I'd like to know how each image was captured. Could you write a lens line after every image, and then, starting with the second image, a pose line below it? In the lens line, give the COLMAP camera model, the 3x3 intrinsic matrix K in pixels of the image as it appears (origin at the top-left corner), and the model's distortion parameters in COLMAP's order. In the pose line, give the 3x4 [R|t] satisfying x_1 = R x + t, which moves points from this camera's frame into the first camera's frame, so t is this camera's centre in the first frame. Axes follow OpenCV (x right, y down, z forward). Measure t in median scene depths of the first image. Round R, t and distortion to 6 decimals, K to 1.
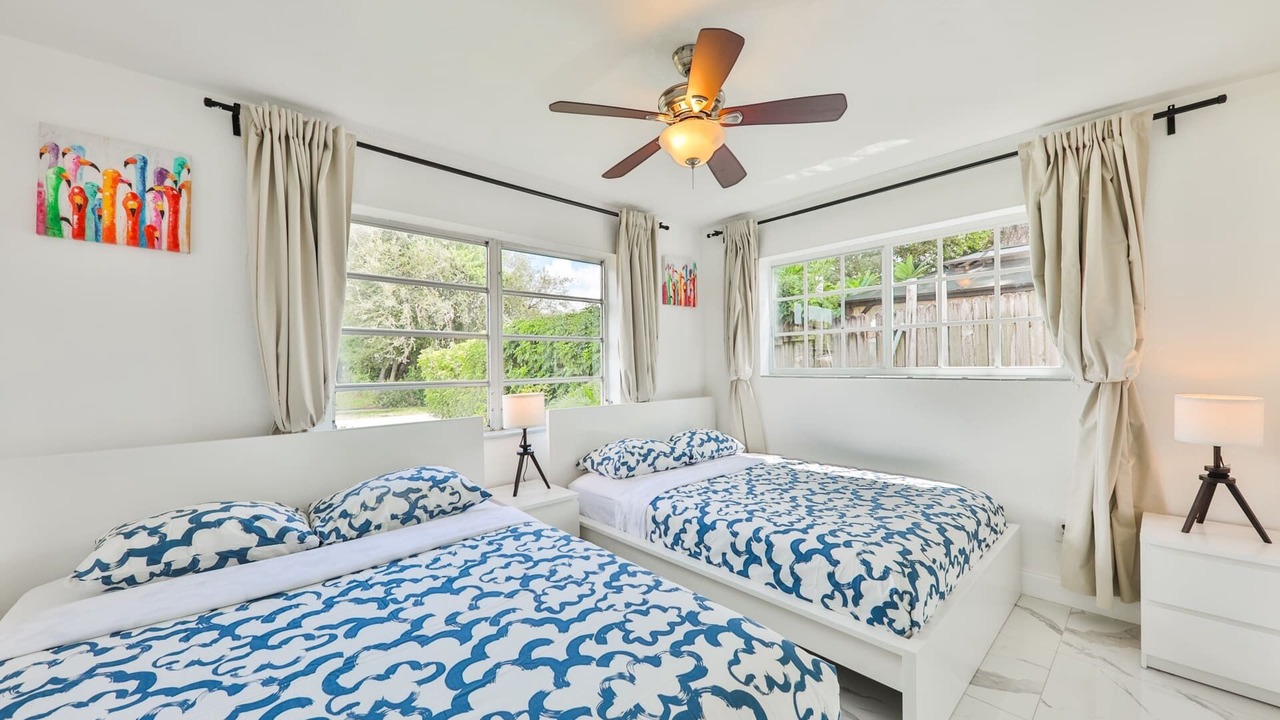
lens RADIAL K [[471.8, 0, 631.7], [0, 471.8, 322.9], [0, 0, 1]] dist [0.003818, -0.003289]
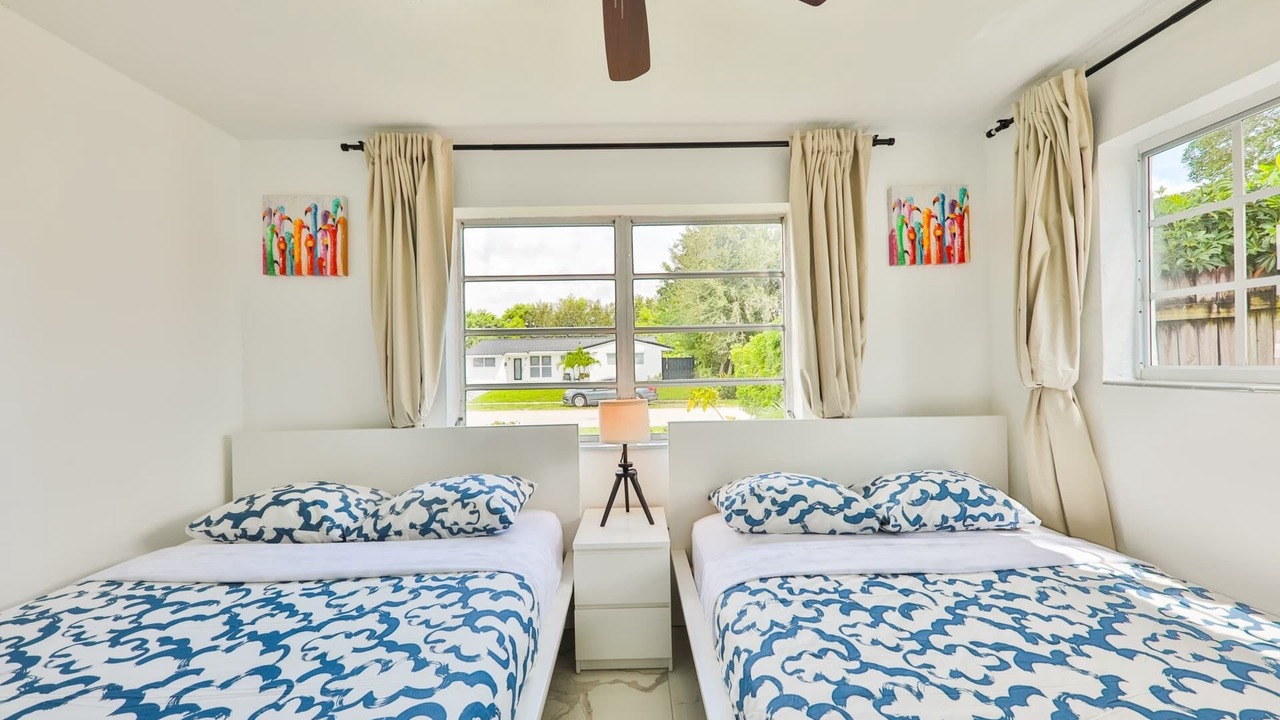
lens RADIAL K [[471.8, 0, 649.9], [0, 471.8, 340.7], [0, 0, 1]] dist [0.003818, -0.003289]
pose [[0.744832, -0.030807, -0.666541, 0.476239], [0.067507, 0.997287, 0.029341, 0.039942], [0.663829, -0.066850, 0.744891, 0.605448]]
